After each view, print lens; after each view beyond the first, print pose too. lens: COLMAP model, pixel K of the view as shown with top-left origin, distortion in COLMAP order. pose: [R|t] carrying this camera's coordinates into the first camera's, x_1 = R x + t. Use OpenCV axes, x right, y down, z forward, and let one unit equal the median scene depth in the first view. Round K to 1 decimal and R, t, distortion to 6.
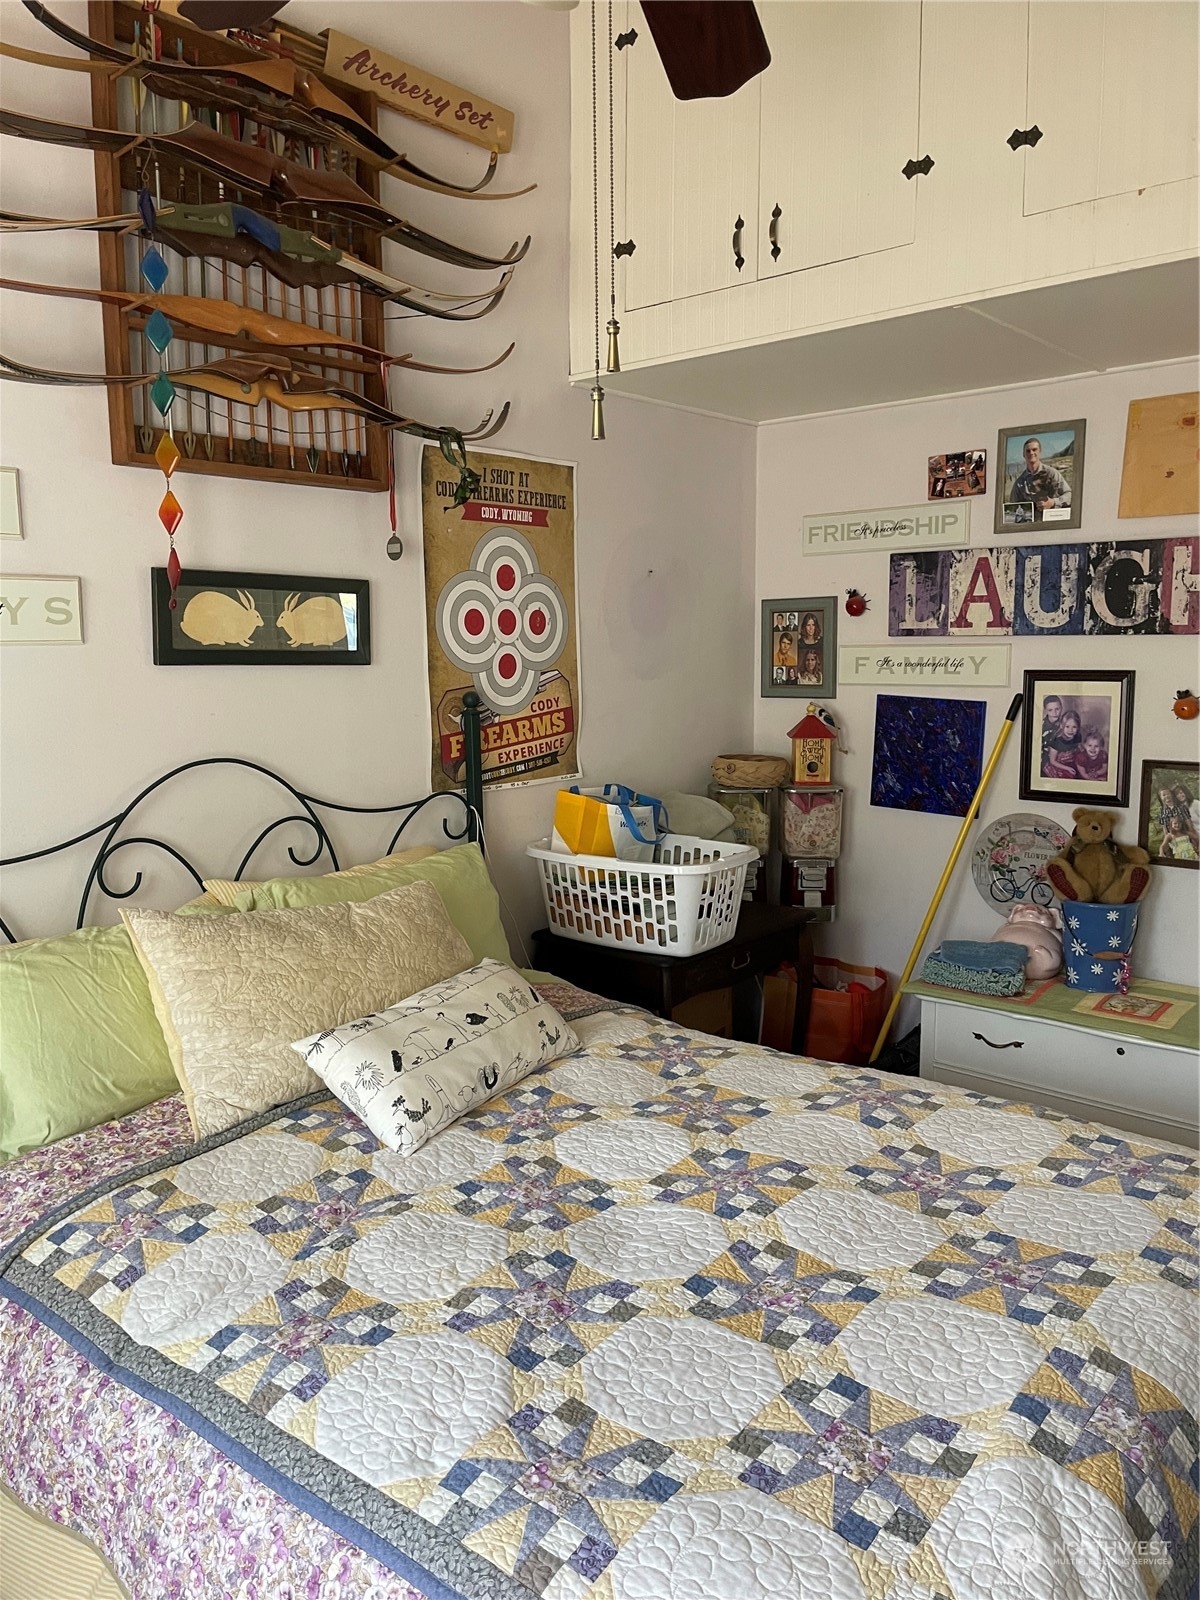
lens RADIAL K [[1206.9, 0, 600.0], [0, 1206.9, 800.0], [0, 0, 1]] dist [0.092350, -0.135922]
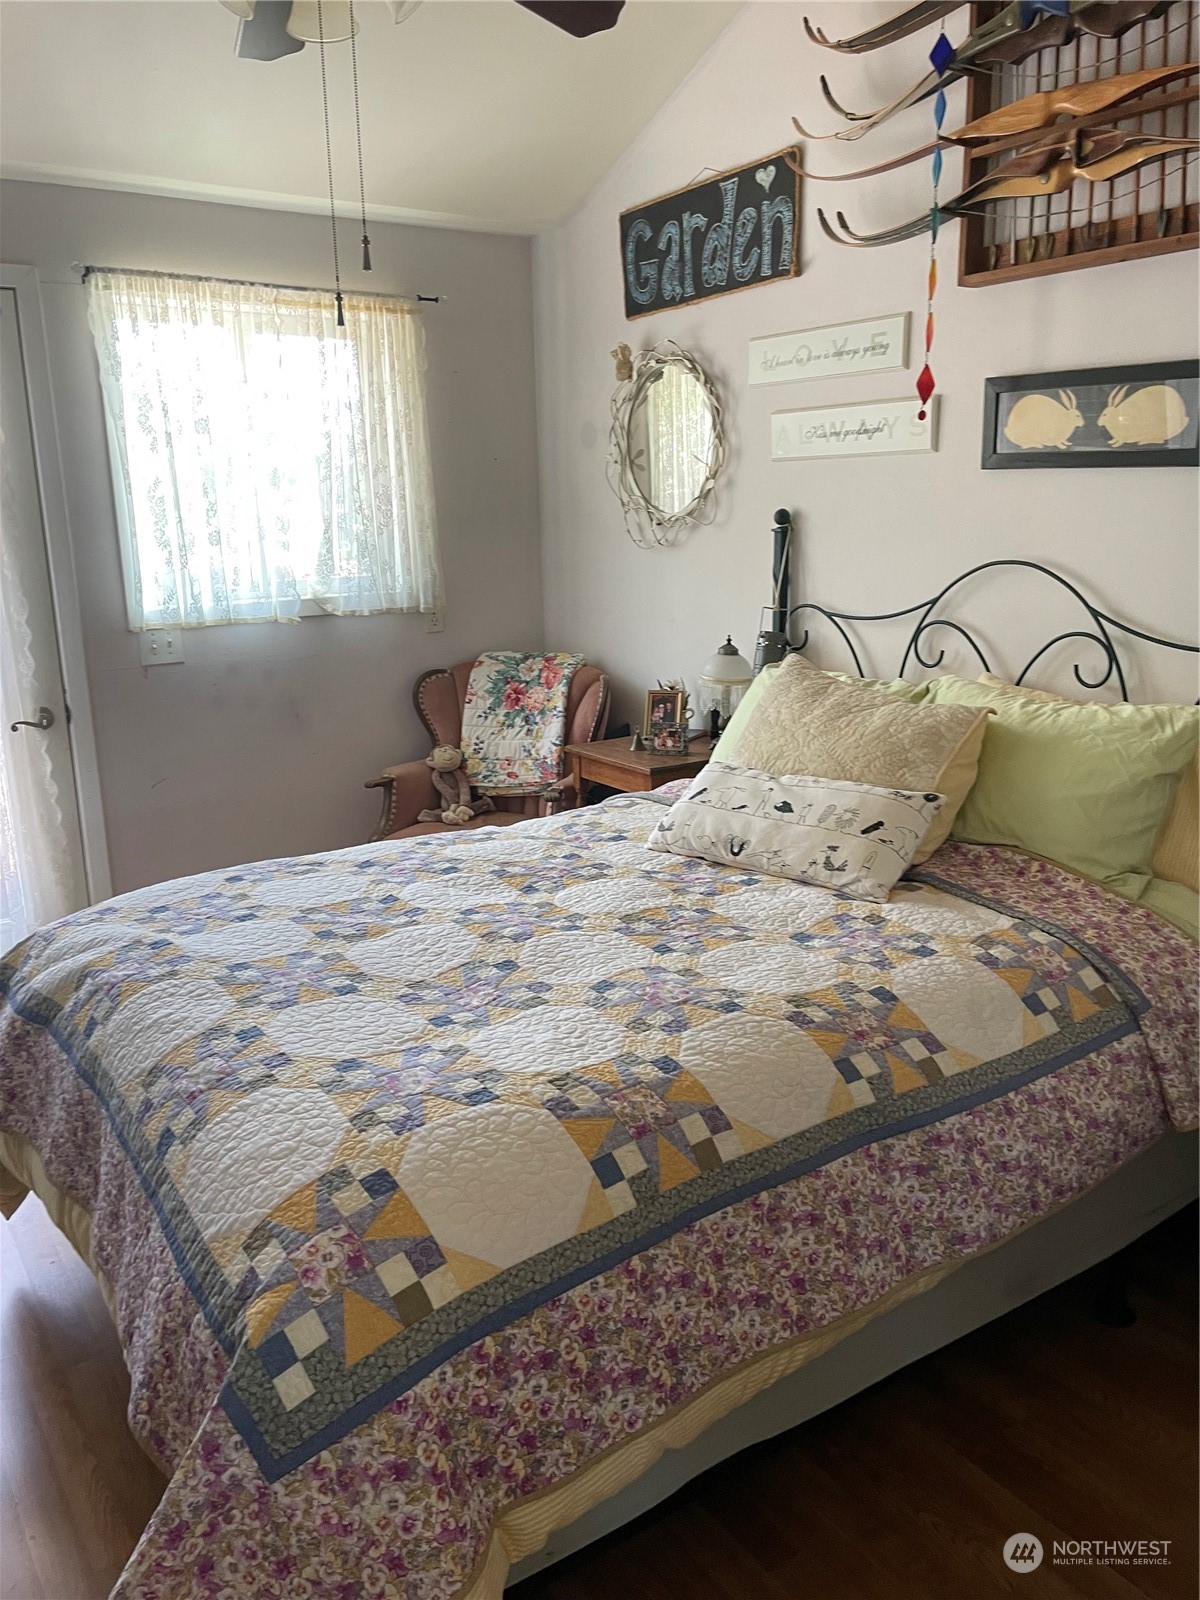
lens RADIAL K [[1206.9, 0, 600.0], [0, 1206.9, 800.0], [0, 0, 1]] dist [0.092350, -0.135922]
pose [[-0.235137, 0.257572, -0.937213, 0.628763], [-0.102095, 0.952368, 0.287351, -0.080152], [0.966585, 0.163252, -0.197640, 0.693743]]
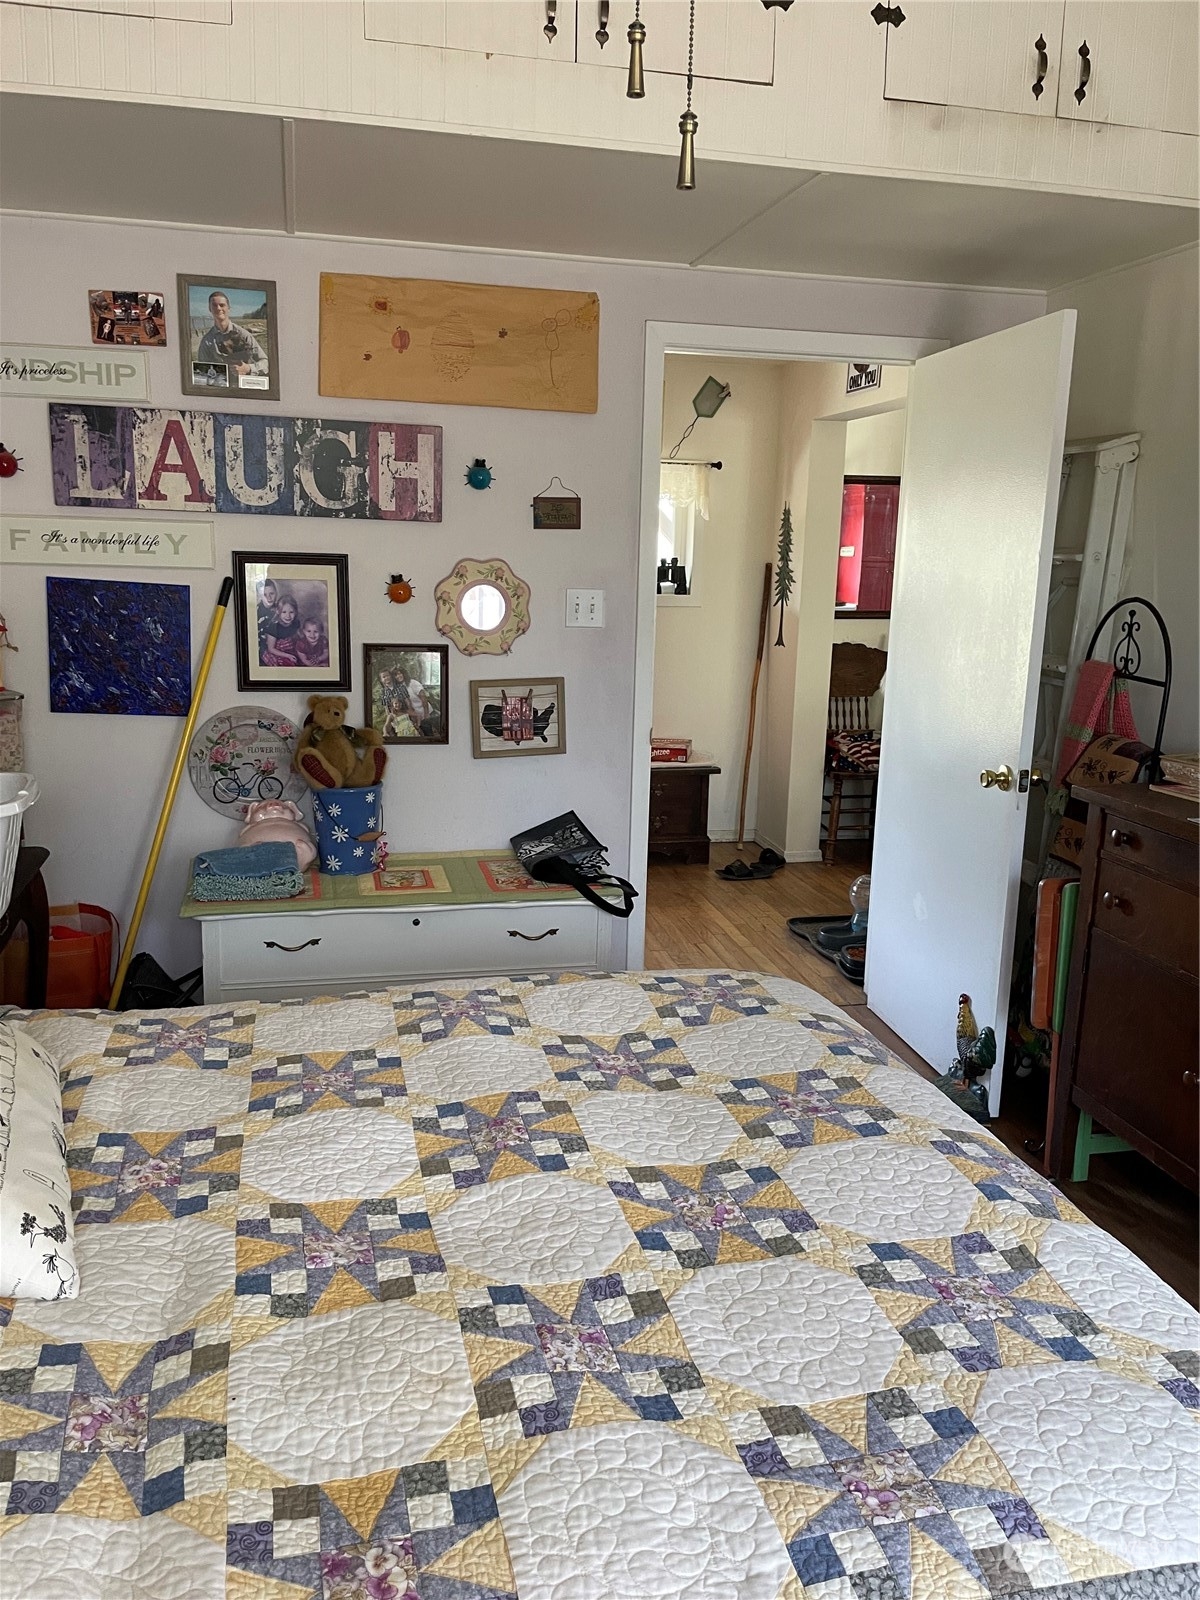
lens RADIAL K [[1206.9, 0, 600.0], [0, 1206.9, 800.0], [0, 0, 1]] dist [0.092350, -0.135922]
pose [[0.589416, -0.139500, 0.795694, -0.265206], [0.075208, 0.990175, 0.117885, -0.007853], [-0.804321, -0.009641, 0.594117, 0.234937]]
